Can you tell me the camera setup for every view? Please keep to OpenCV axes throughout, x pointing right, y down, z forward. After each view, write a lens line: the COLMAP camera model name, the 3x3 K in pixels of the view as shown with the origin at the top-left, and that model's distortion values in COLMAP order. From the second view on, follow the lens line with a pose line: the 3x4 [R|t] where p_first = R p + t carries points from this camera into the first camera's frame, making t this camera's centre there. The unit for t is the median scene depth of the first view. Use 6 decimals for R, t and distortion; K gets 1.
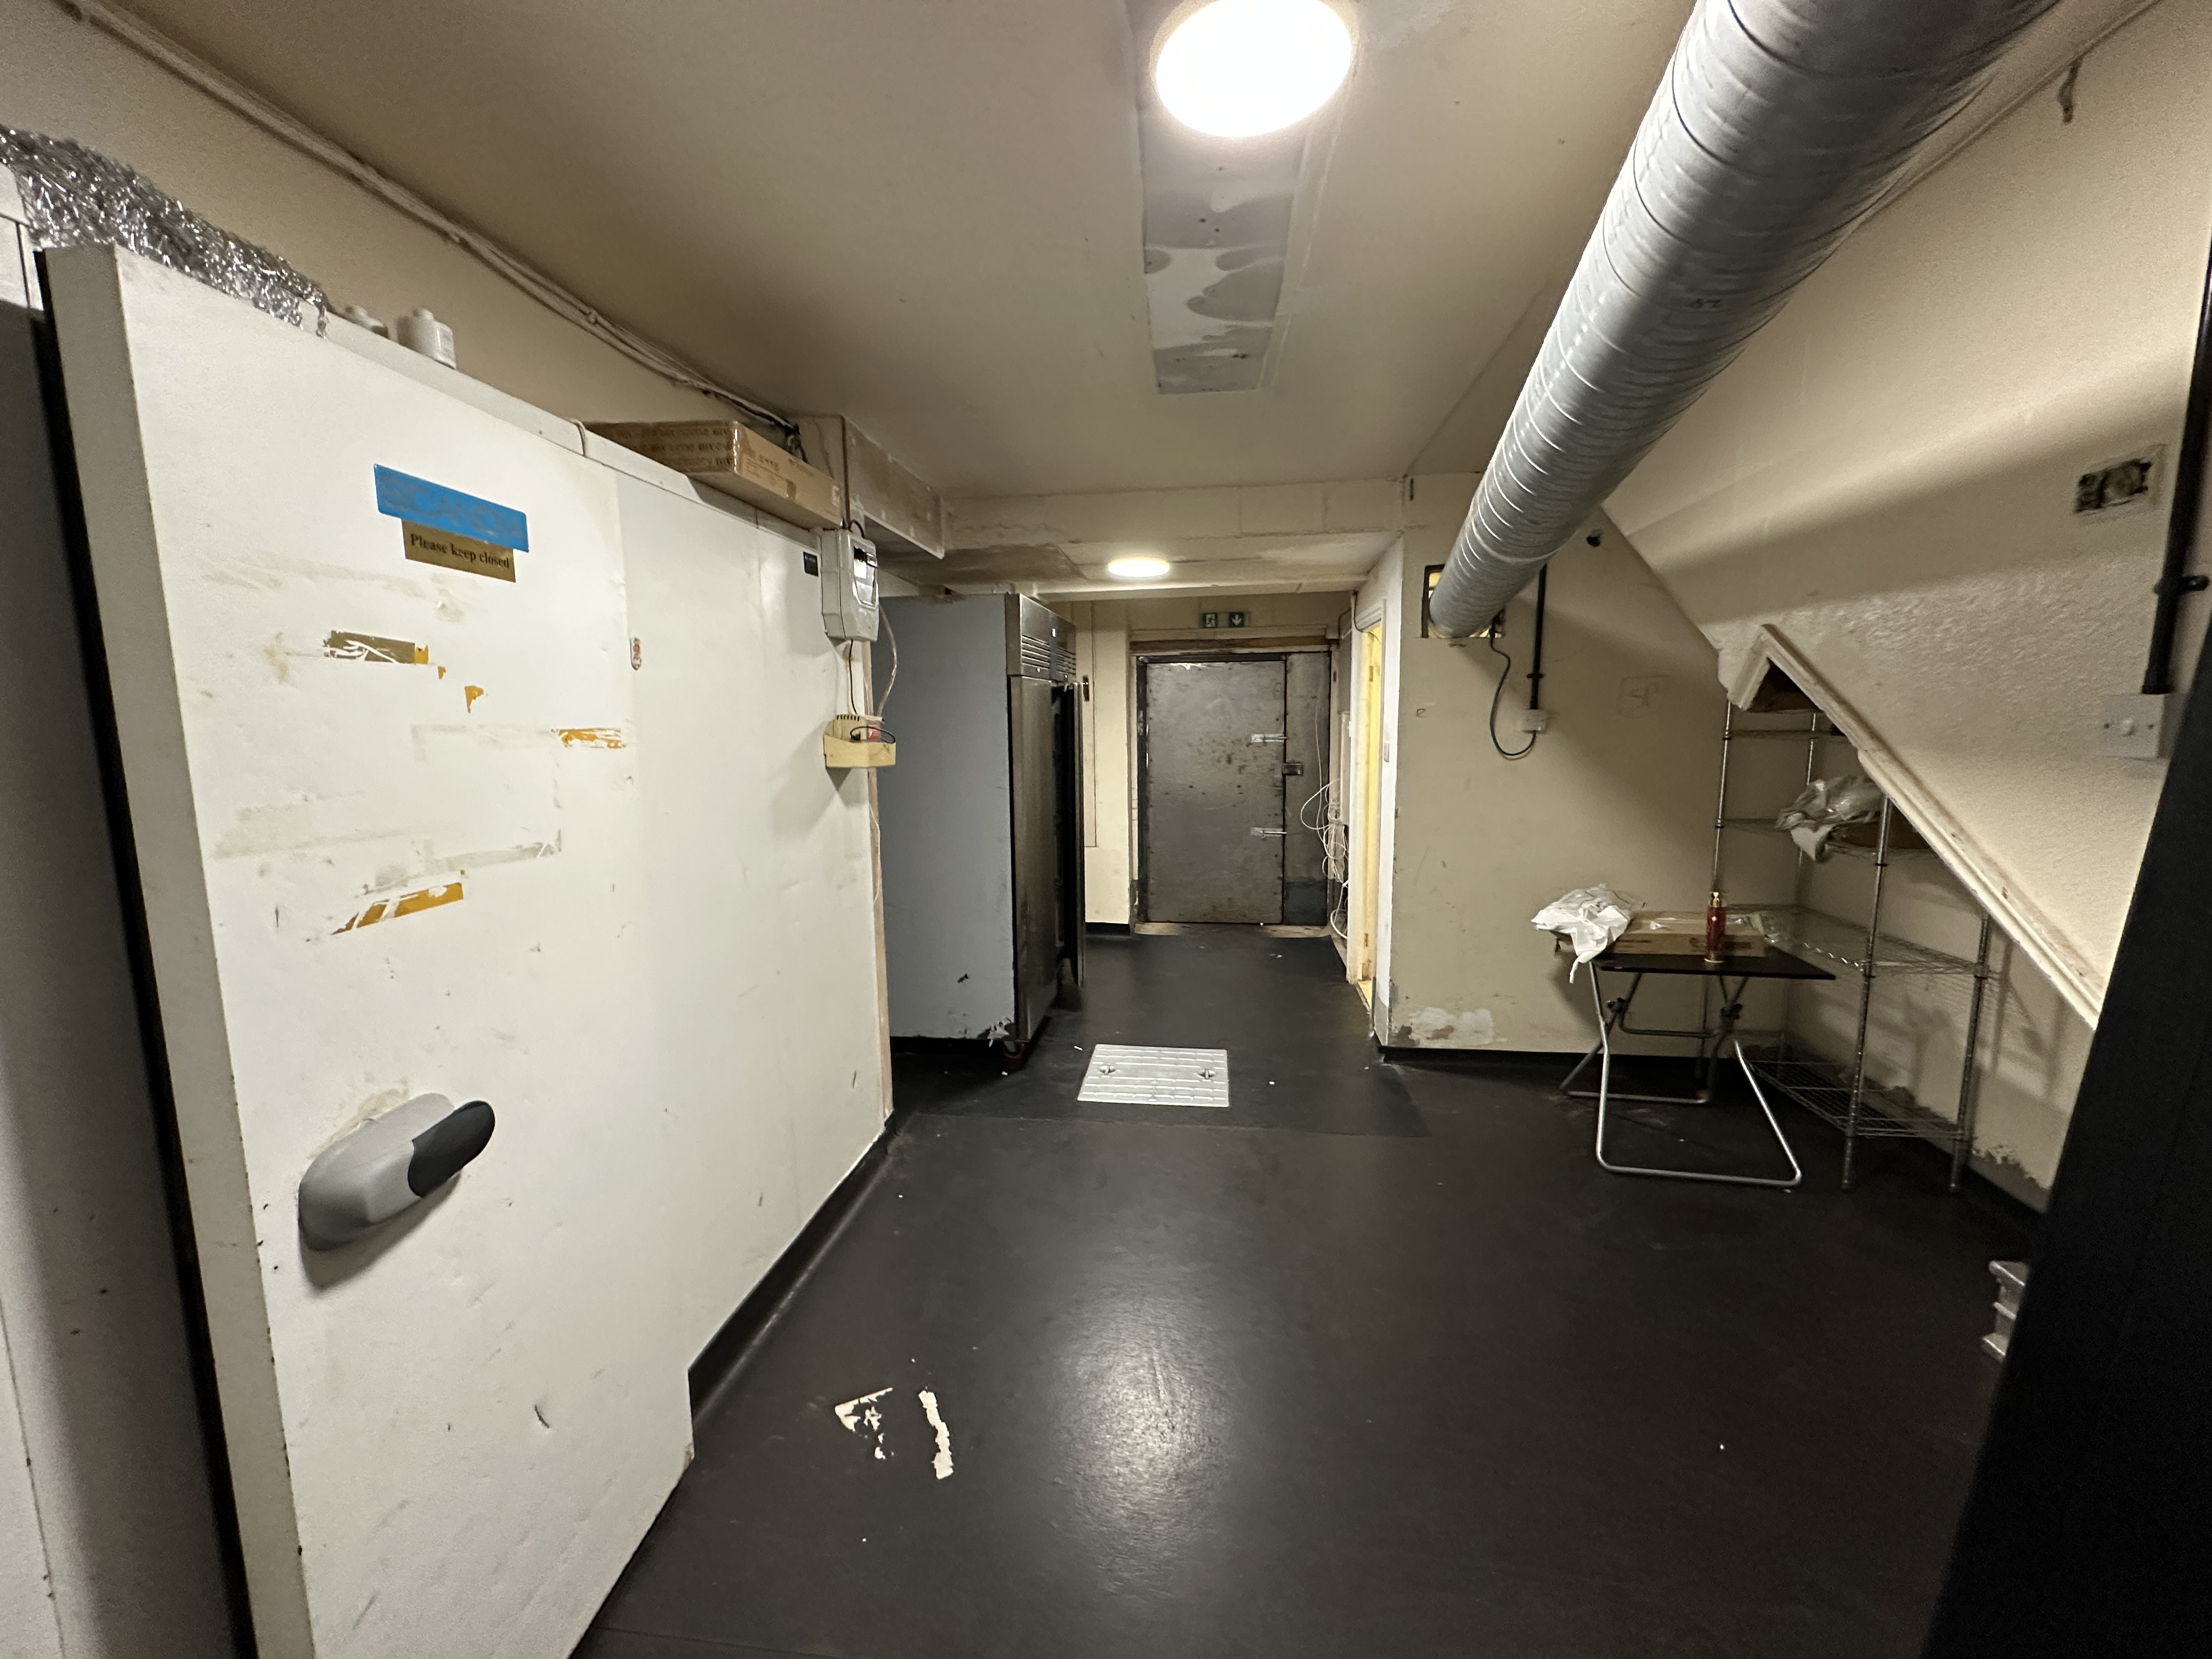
lens RADIAL K [[888.3, 0, 1108.0], [0, 888.3, 824.7], [0, 0, 1]] dist [0.002219, -0.000041]
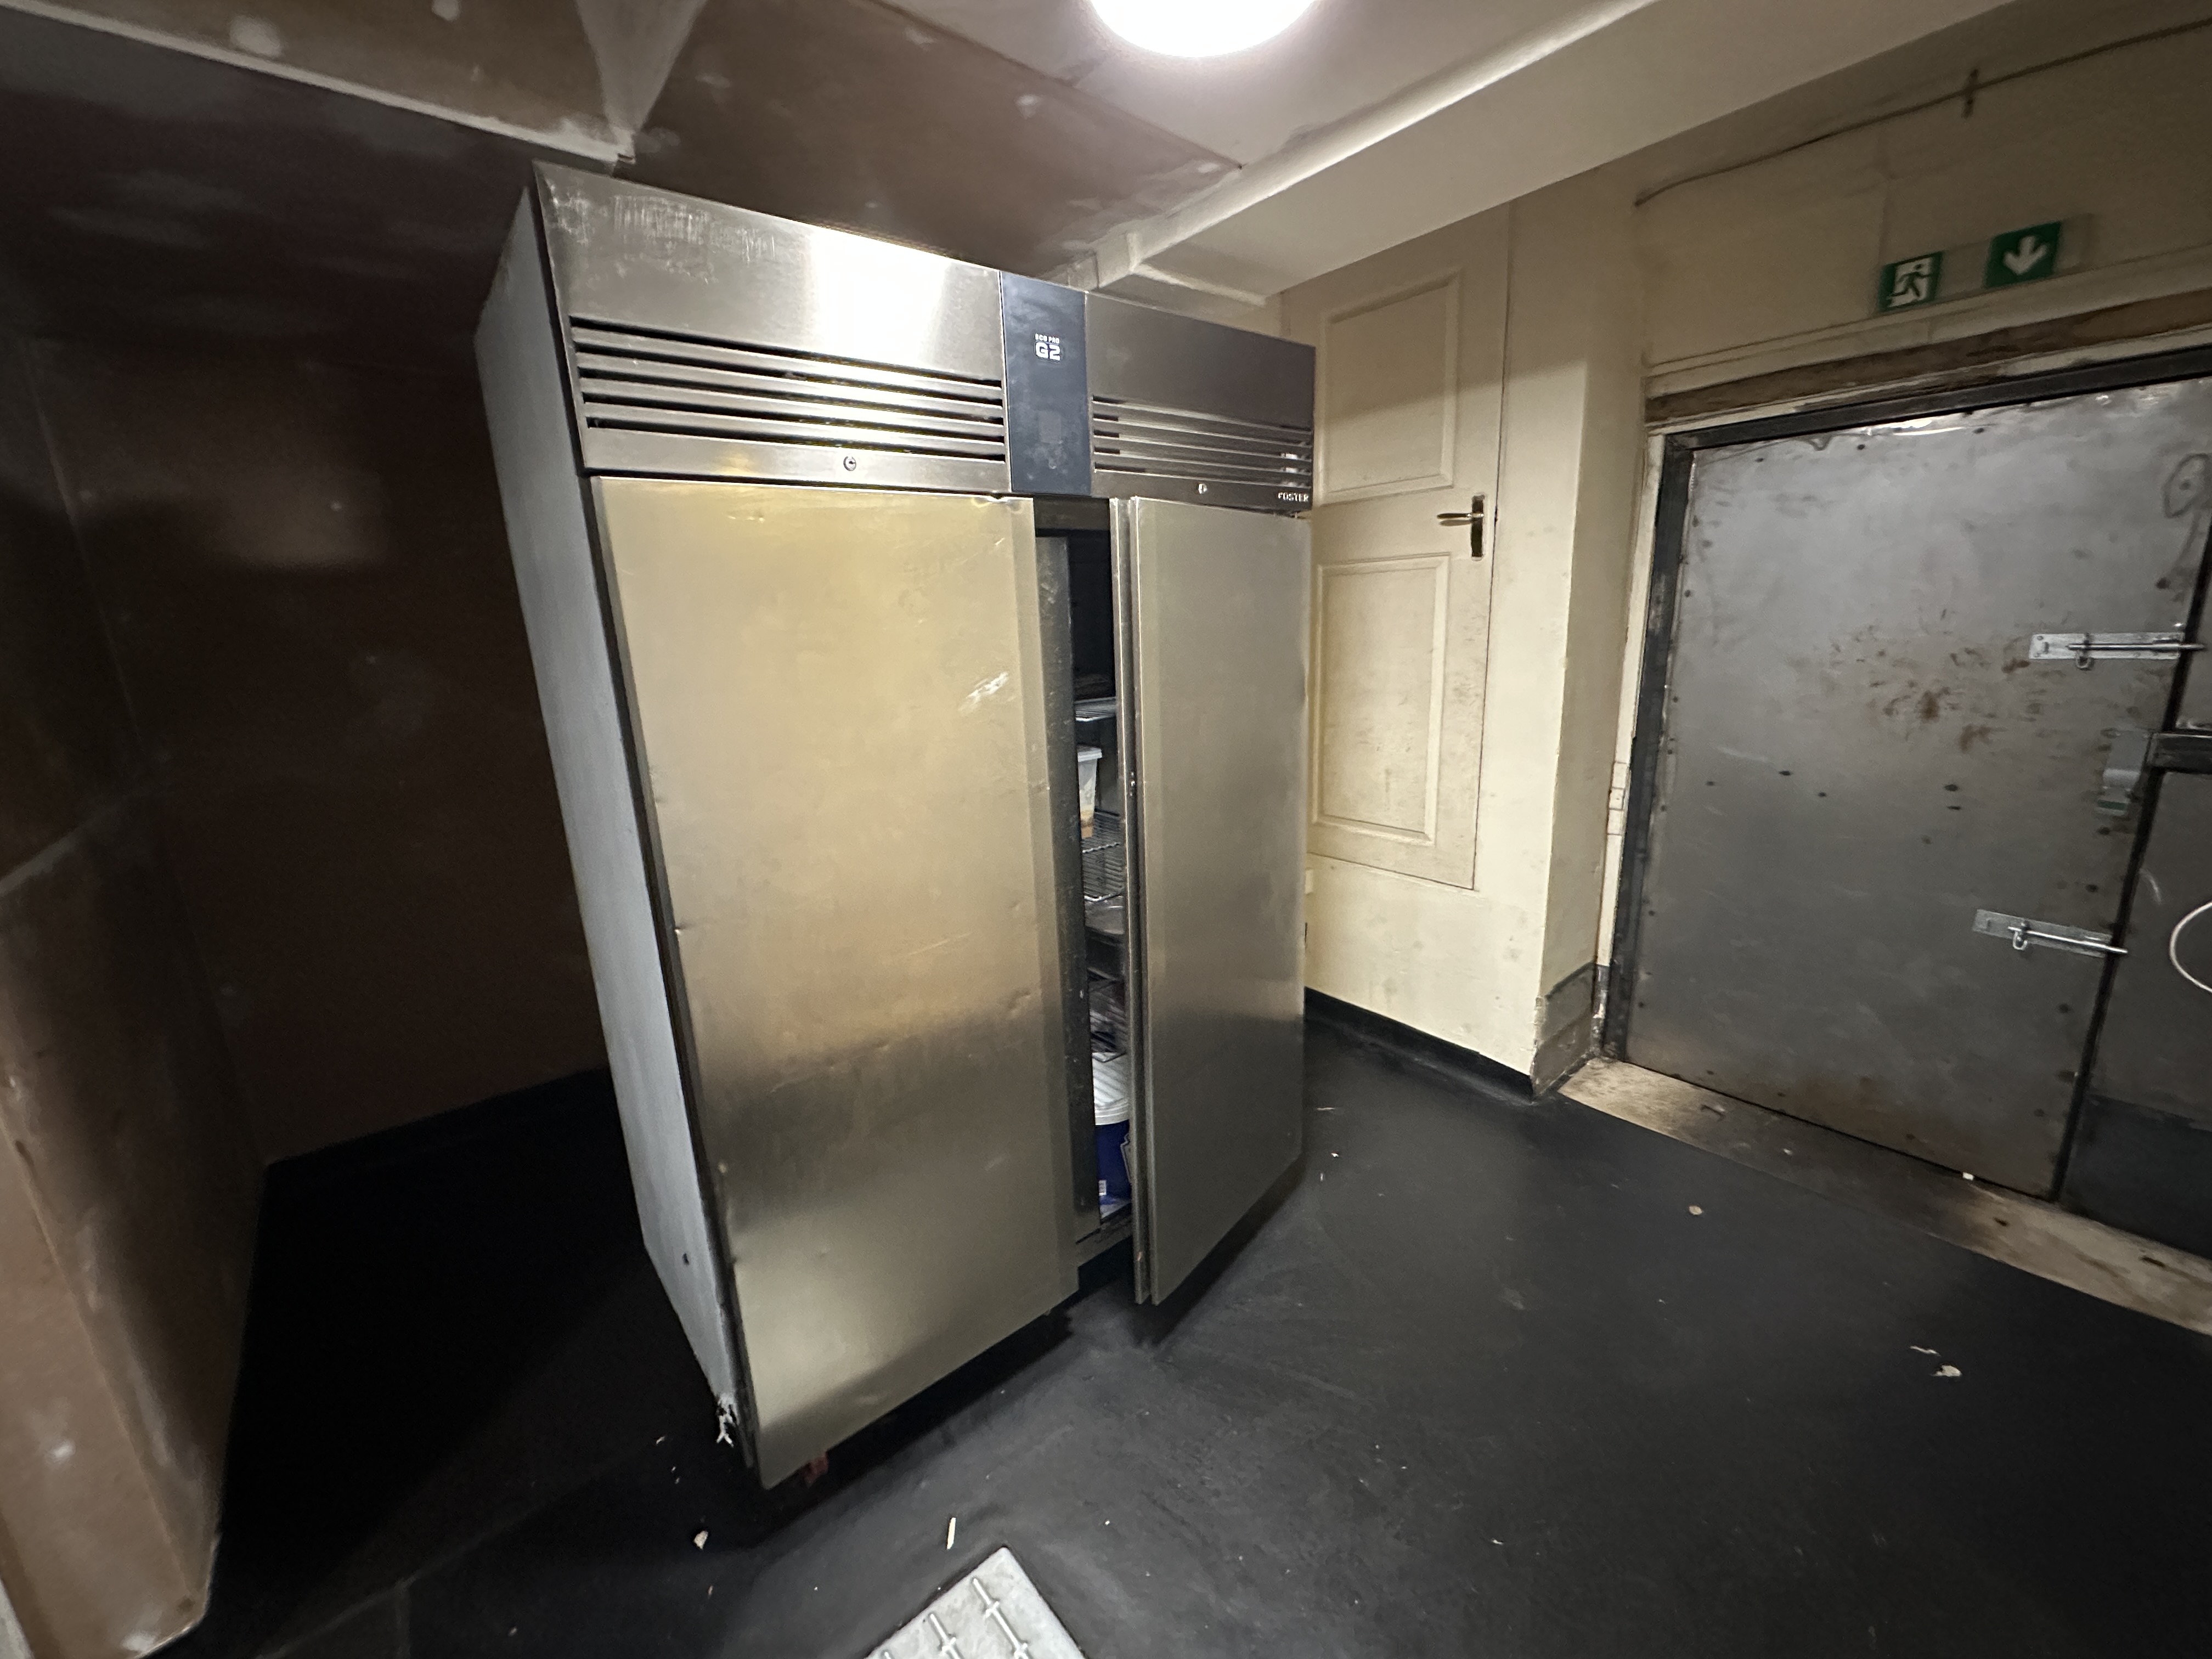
lens RADIAL K [[888.3, 0, 1108.2], [0, 888.3, 824.3], [0, 0, 1]] dist [0.002219, -0.000041]
pose [[0.726801, 0.146689, -0.671001, 0.143880], [-0.056434, 0.986379, 0.154507, -0.064556], [0.684526, -0.074429, 0.725179, 0.524794]]
